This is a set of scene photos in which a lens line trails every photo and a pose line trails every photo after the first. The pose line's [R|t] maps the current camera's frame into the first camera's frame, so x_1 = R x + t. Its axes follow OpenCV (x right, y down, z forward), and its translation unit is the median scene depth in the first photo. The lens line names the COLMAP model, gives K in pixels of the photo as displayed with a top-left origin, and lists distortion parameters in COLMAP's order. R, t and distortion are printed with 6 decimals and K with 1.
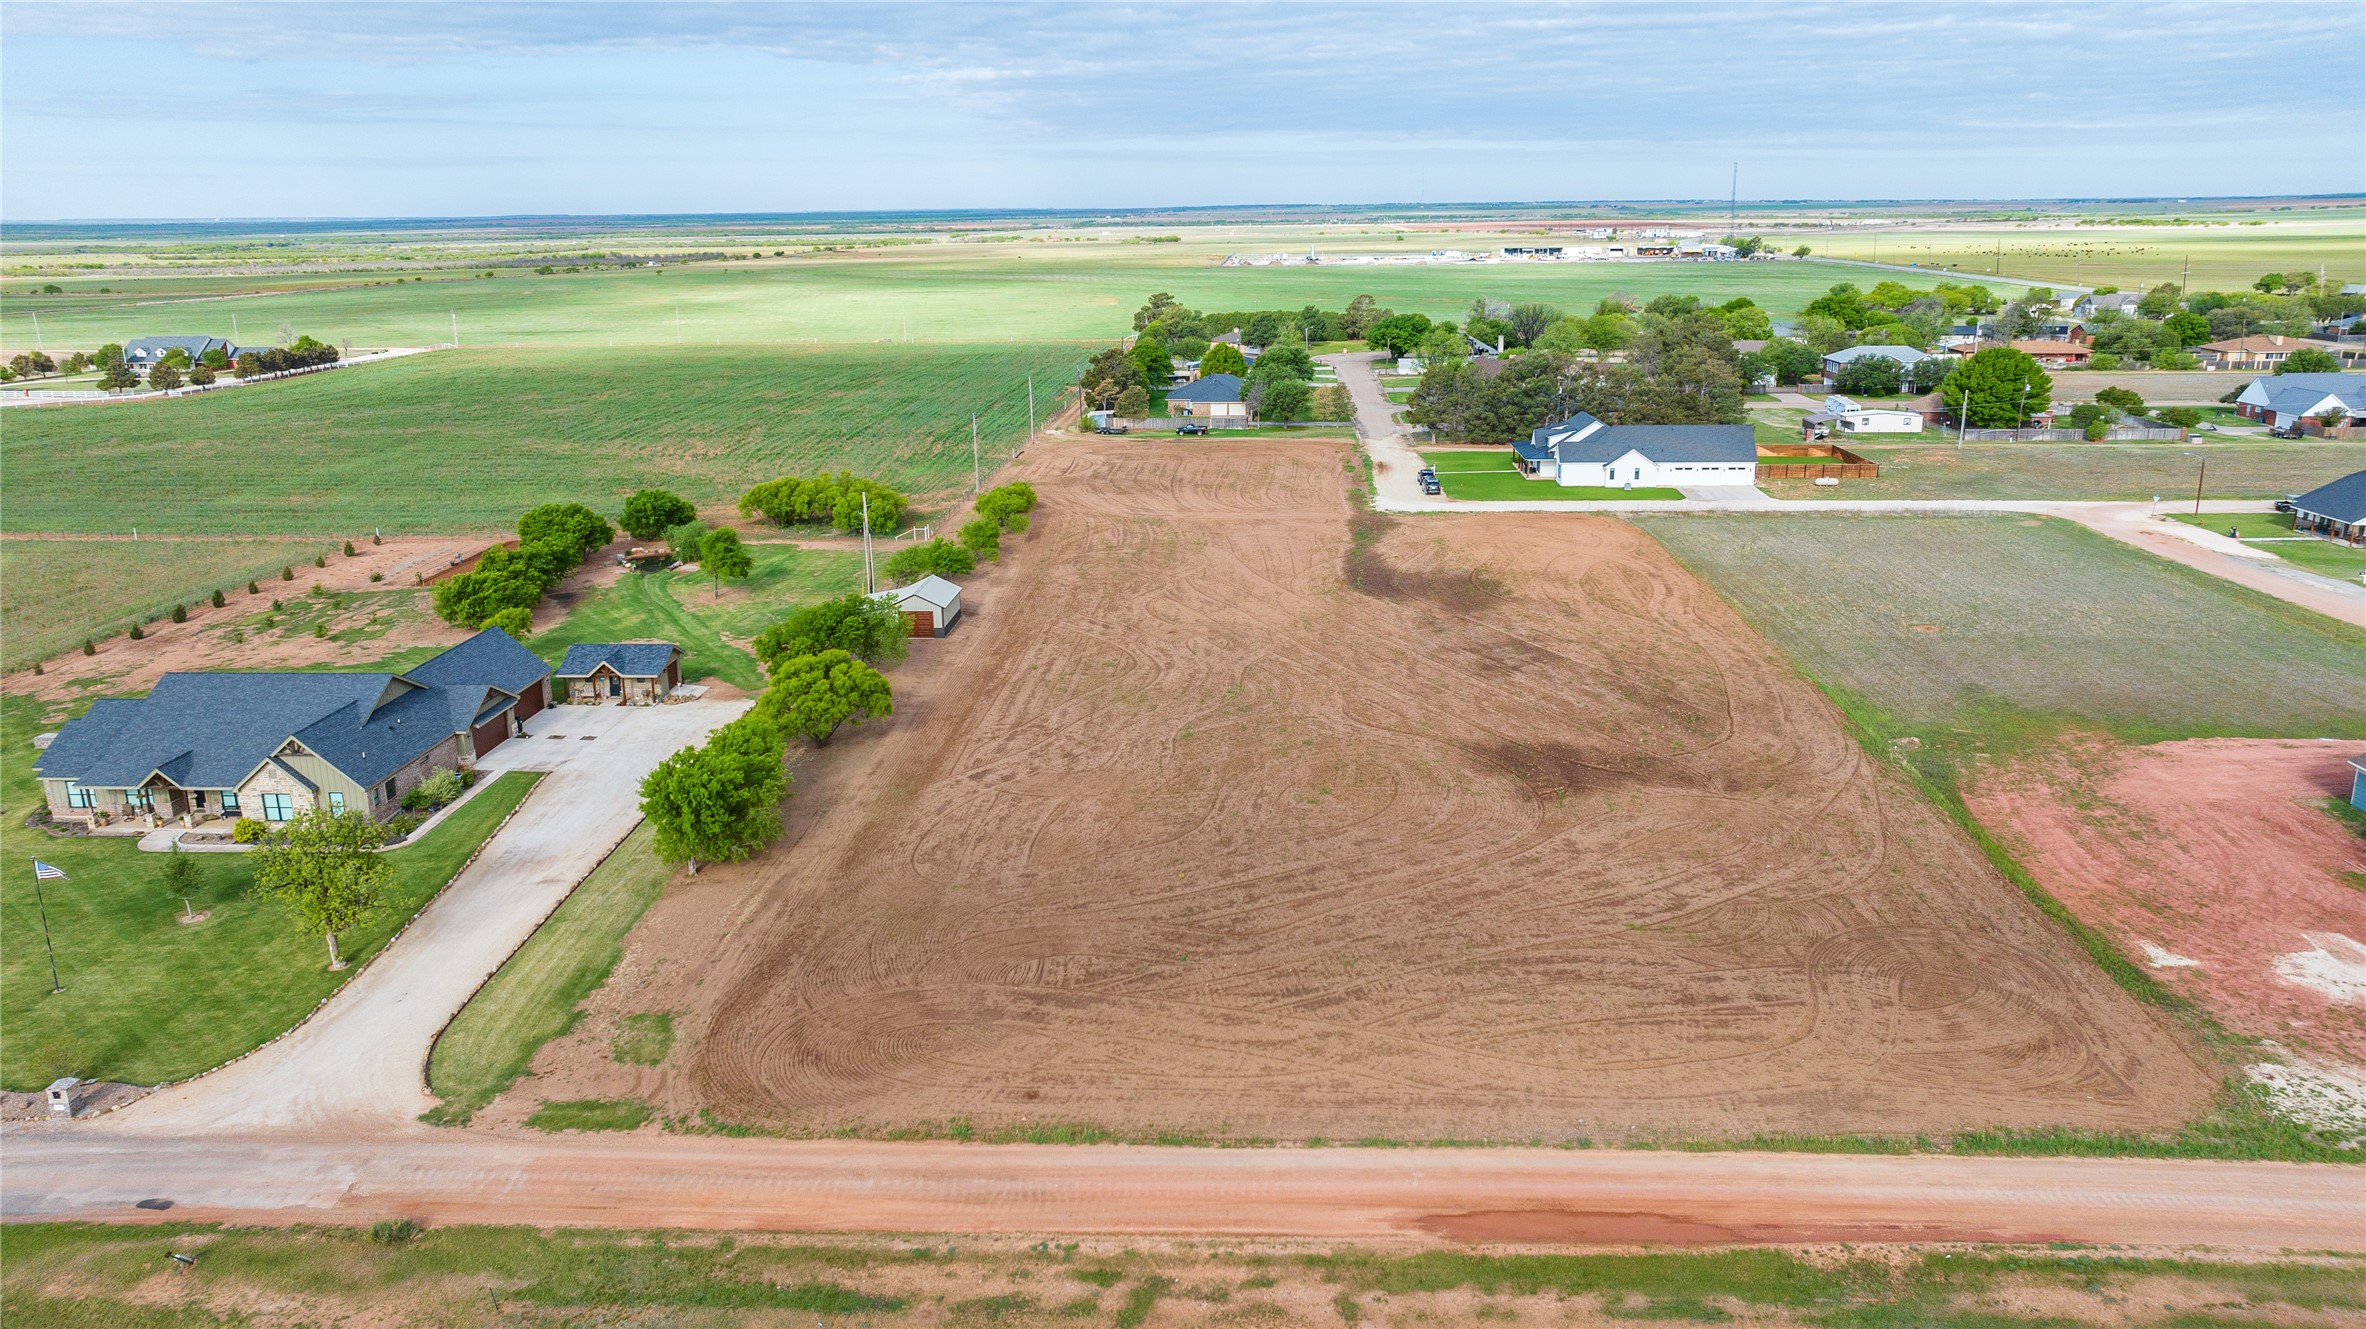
lens RADIAL K [[1704.5, 0, 1172.9], [0, 1704.5, 670.5], [0, 0, 1]] dist [-0.025349, 0.021700]
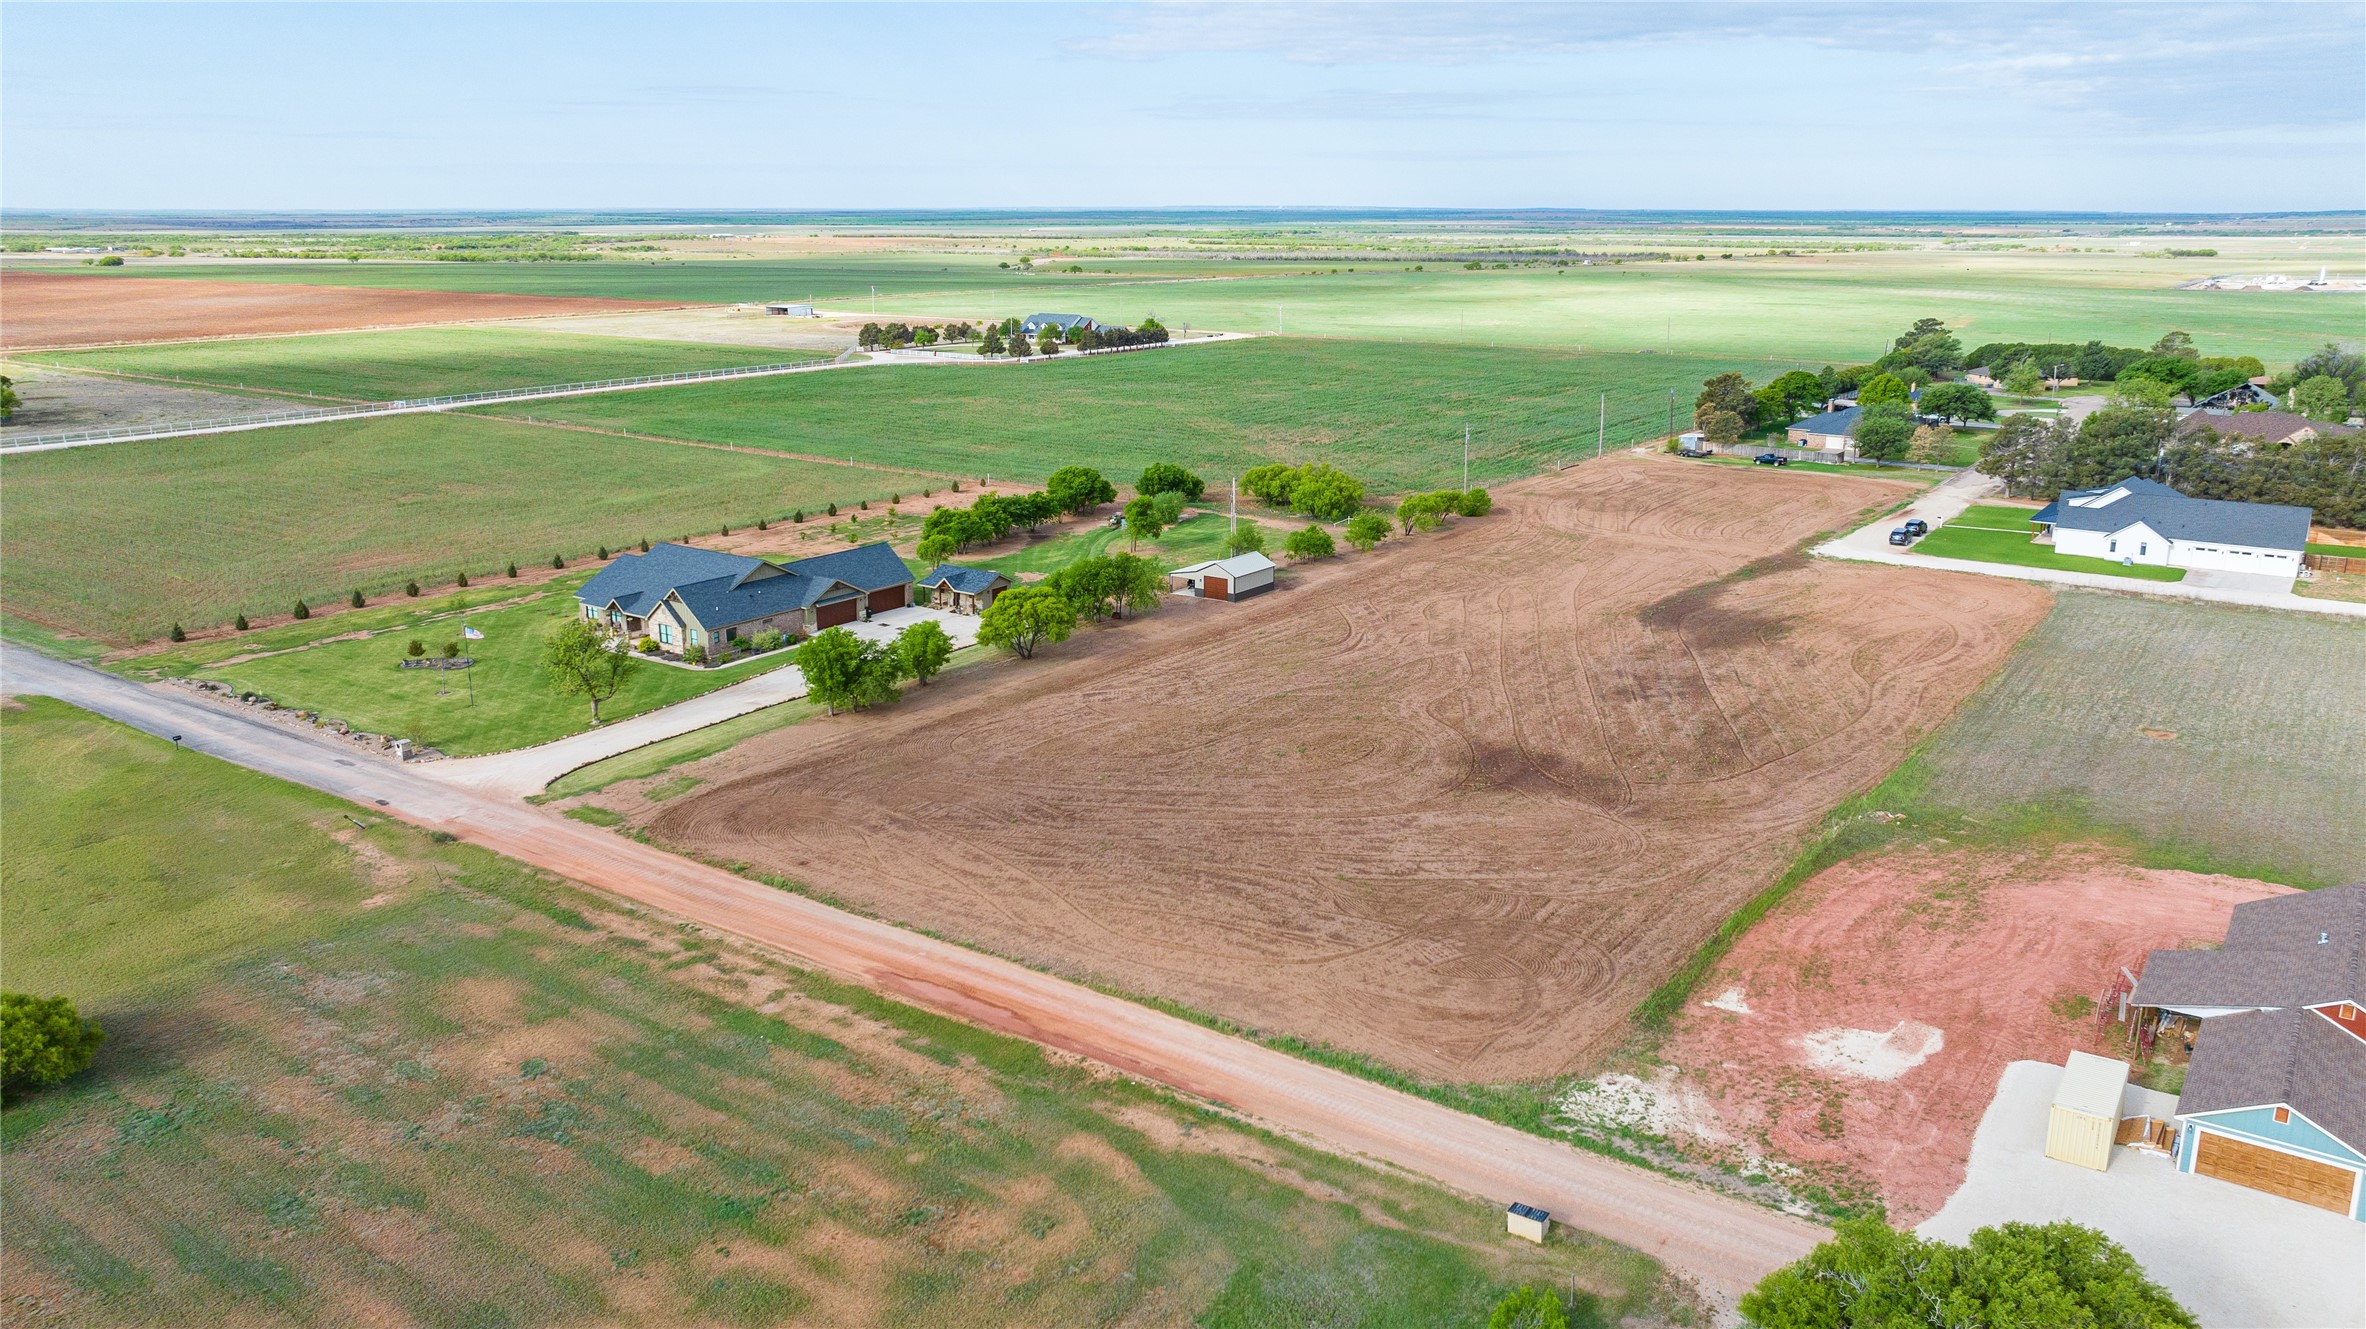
lens RADIAL K [[1704.5, 0, 1172.5], [0, 1704.5, 715.7], [0, 0, 1]] dist [-0.025349, 0.021700]
pose [[0.842121, 0.167080, -0.512755, 0.561395], [-0.152728, 0.985759, 0.070375, -0.021690], [0.517211, 0.019048, 0.855646, -0.075759]]
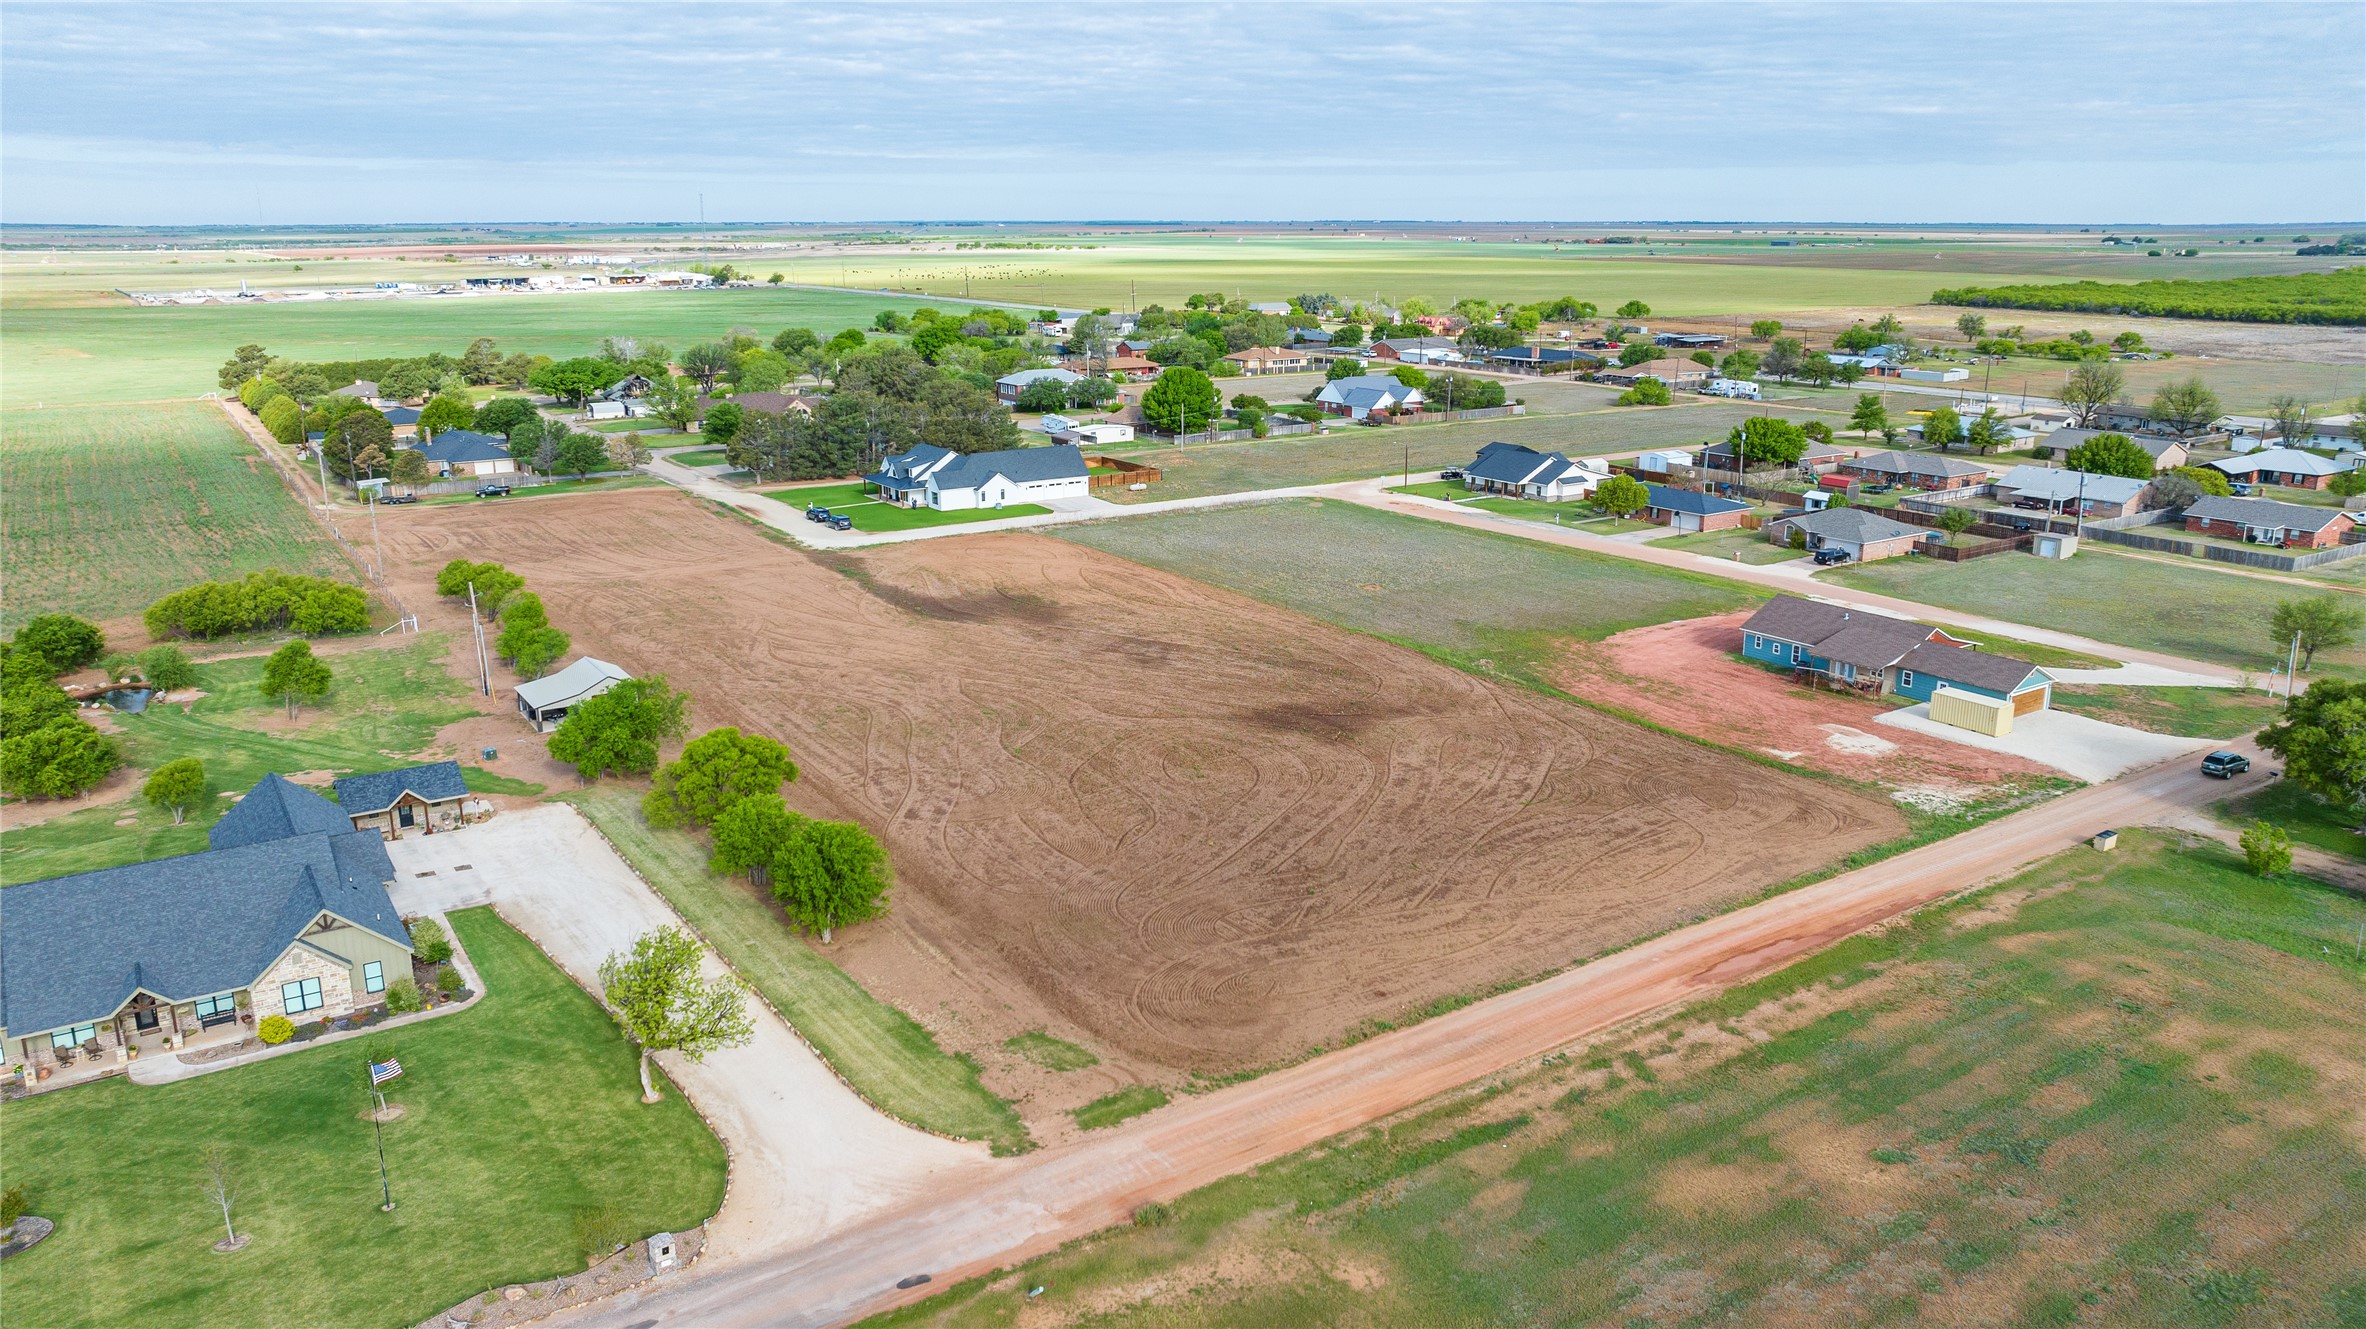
lens RADIAL K [[1704.5, 0, 1233.9], [0, 1704.5, 673.9], [0, 0, 1]] dist [-0.025349, 0.021700]
pose [[0.789040, -0.148763, 0.596058, -0.537011], [0.154800, 0.987077, 0.041434, -0.036503], [-0.594518, 0.059577, 0.801872, 0.008009]]
